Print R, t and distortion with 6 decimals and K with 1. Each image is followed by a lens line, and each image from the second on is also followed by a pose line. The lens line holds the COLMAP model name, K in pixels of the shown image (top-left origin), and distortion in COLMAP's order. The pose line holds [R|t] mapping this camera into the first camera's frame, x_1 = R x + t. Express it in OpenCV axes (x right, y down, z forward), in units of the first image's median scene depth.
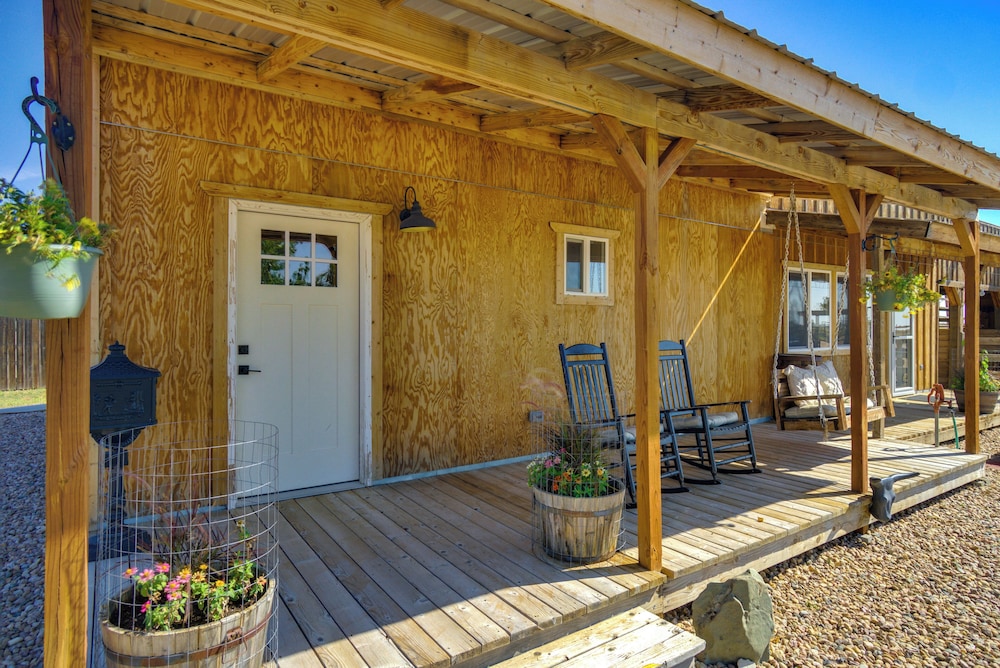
lens RADIAL K [[562.9, 0, 503.7], [0, 562.9, 328.3], [0, 0, 1]] dist [-0.002485, -0.000184]
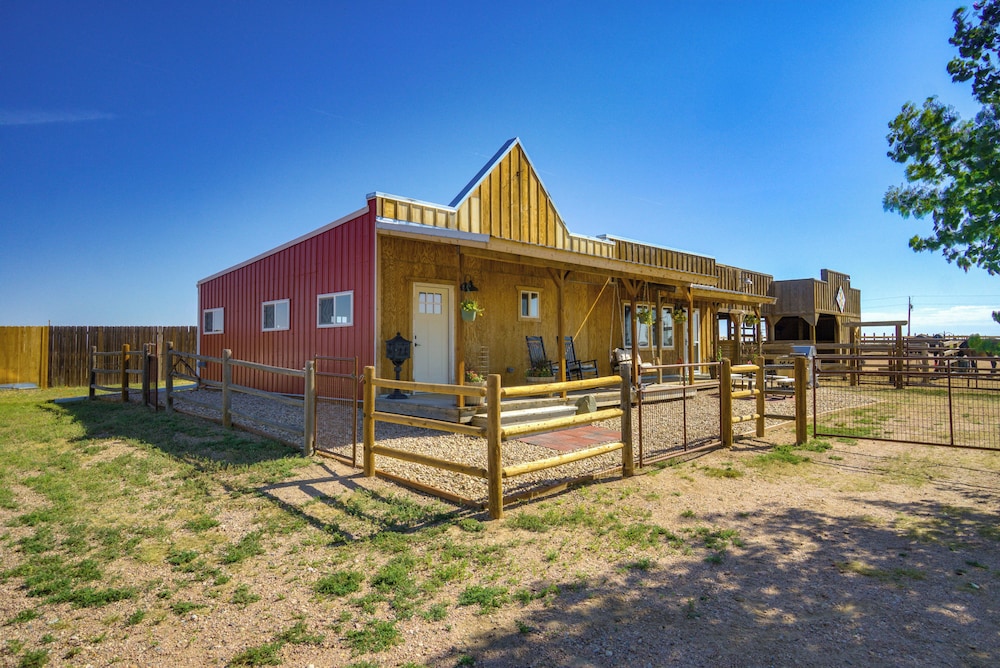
lens RADIAL K [[562.9, 0, 495.3], [0, 562.9, 329.4], [0, 0, 1]] dist [-0.002485, -0.000184]
pose [[0.984727, 0.000907, 0.174103, -0.442672], [0.005365, 0.999353, -0.035551, 0.078919], [-0.174022, 0.035942, 0.984086, -1.376710]]
